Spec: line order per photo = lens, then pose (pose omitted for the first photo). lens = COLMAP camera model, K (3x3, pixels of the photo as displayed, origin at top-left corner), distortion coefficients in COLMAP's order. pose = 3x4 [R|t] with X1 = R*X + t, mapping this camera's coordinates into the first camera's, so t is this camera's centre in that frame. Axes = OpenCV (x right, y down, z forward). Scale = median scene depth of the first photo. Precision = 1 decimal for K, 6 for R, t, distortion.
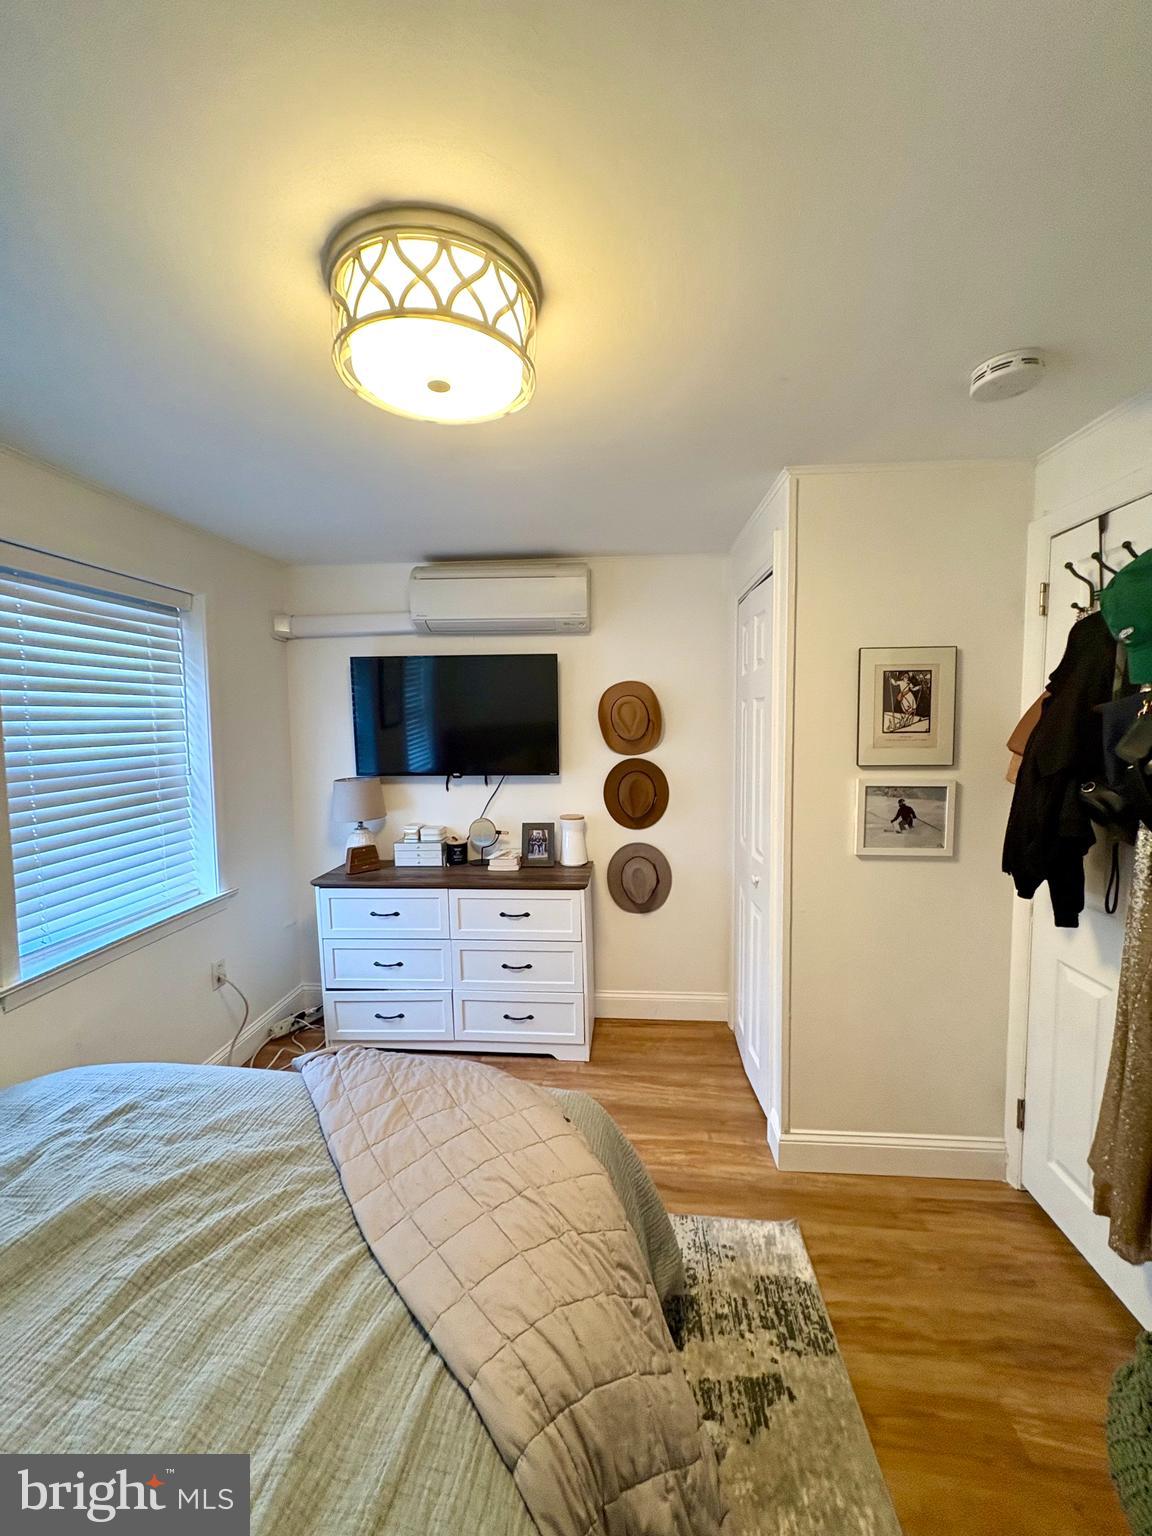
lens RADIAL K [[609.6, 0, 568.3], [0, 609.6, 774.8], [0, 0, 1]] dist [-0.001960, 0.000448]
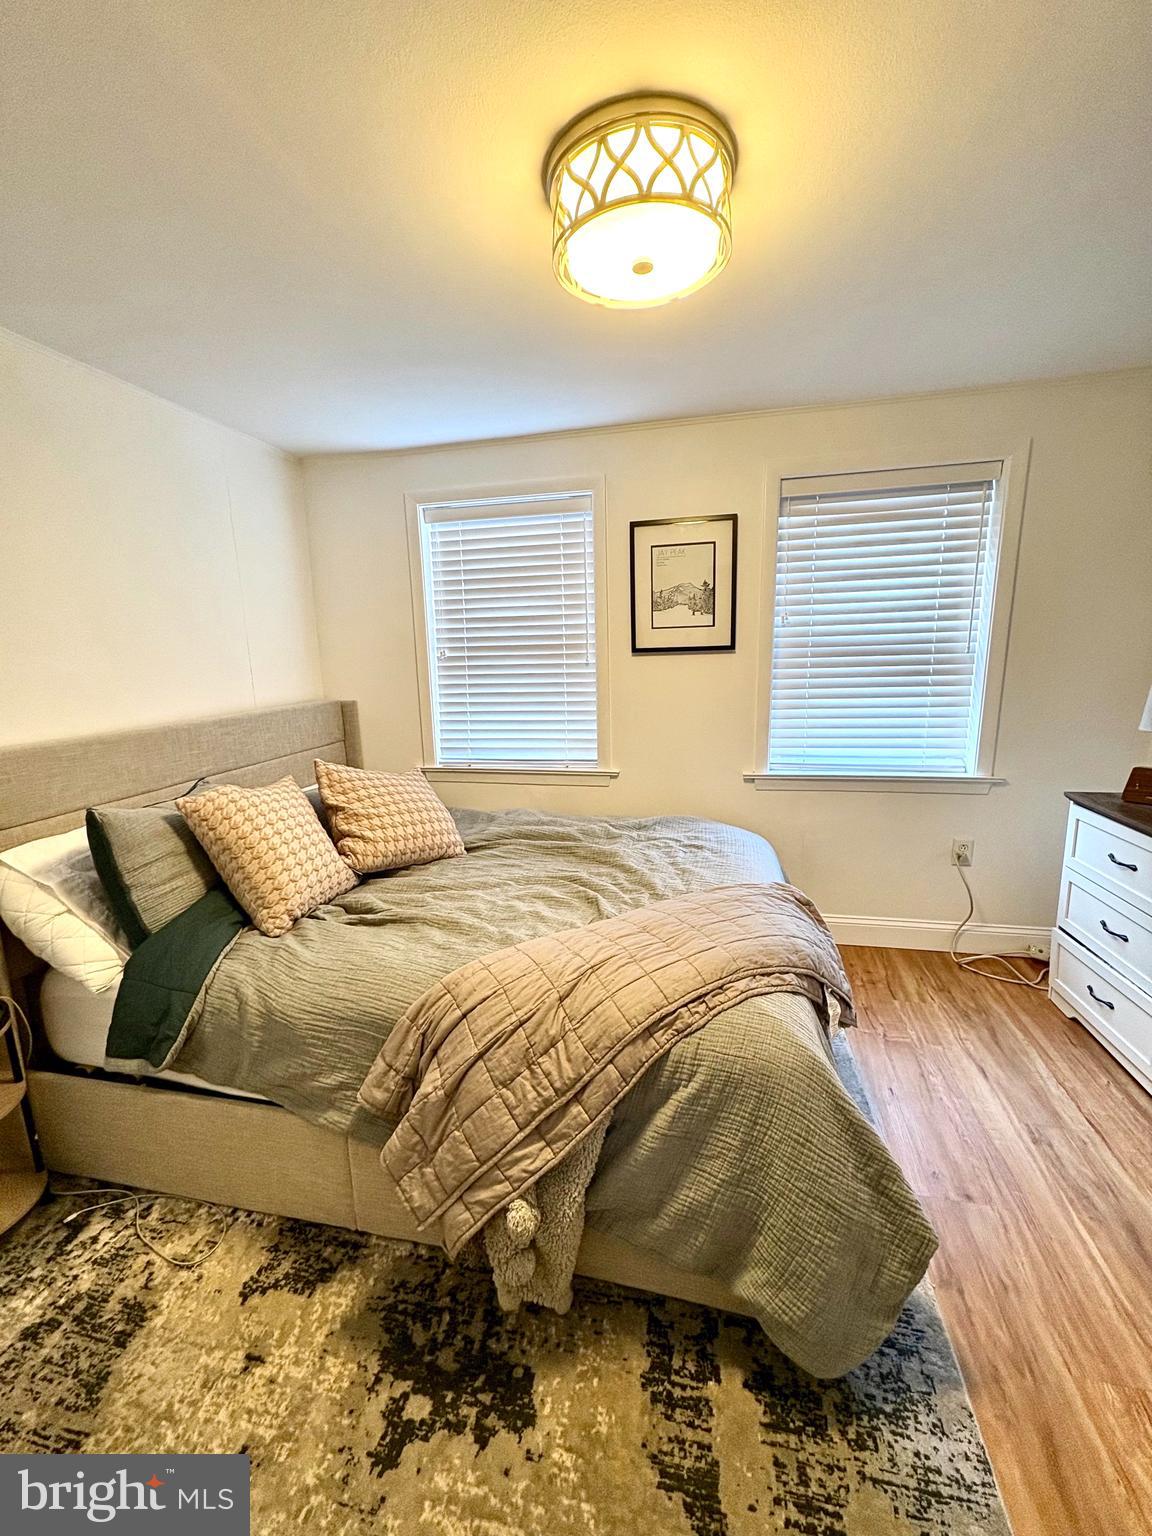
lens RADIAL K [[609.6, 0, 576.6], [0, 609.6, 773.3], [0, 0, 1]] dist [-0.001960, 0.000448]
pose [[-0.116169, 0.219176, -0.968745, 0.658529], [-0.065120, 0.971569, 0.227624, 0.013057], [0.991092, 0.089528, -0.098593, 0.656633]]
